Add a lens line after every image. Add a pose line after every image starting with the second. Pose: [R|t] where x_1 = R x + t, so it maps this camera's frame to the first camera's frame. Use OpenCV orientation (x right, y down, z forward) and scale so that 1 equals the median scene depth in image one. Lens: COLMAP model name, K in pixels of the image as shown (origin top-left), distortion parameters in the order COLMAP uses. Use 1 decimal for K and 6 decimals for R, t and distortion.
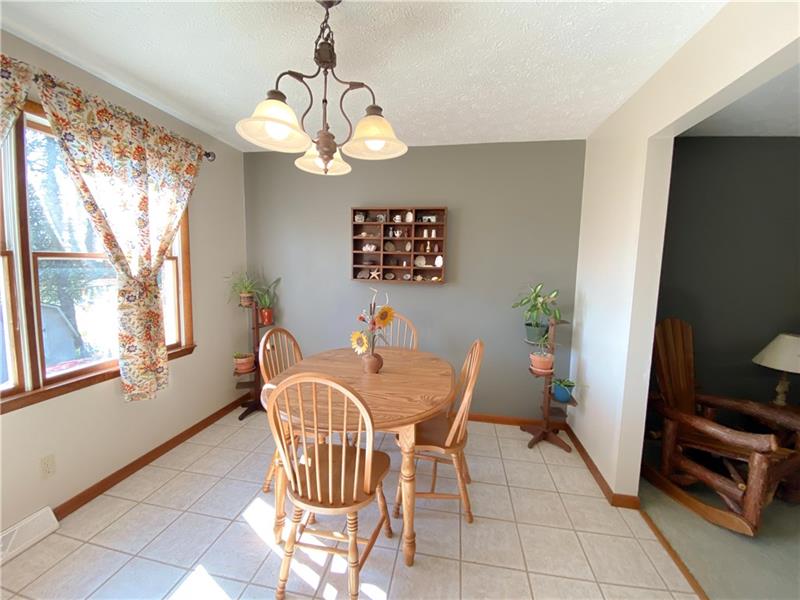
lens RADIAL K [[325.0, 0, 405.6], [0, 325.0, 296.3], [0, 0, 1]] dist [0.000216, -0.000266]
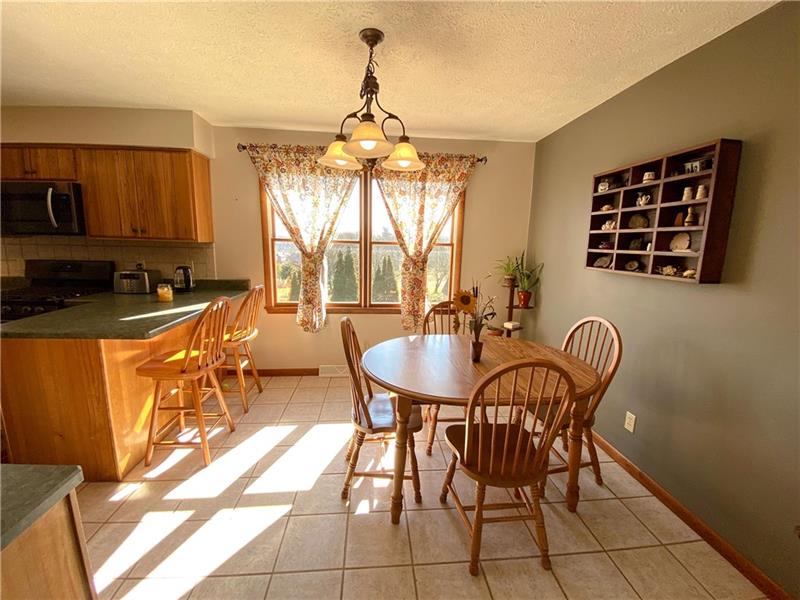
lens RADIAL K [[325.0, 0, 405.6], [0, 325.0, 296.3], [0, 0, 1]] dist [0.000216, -0.000266]
pose [[0.249502, 0.137995, -0.958491, 0.516611], [-0.097947, 0.988315, 0.116793, -0.032411], [0.963408, 0.064741, 0.260103, 0.382194]]
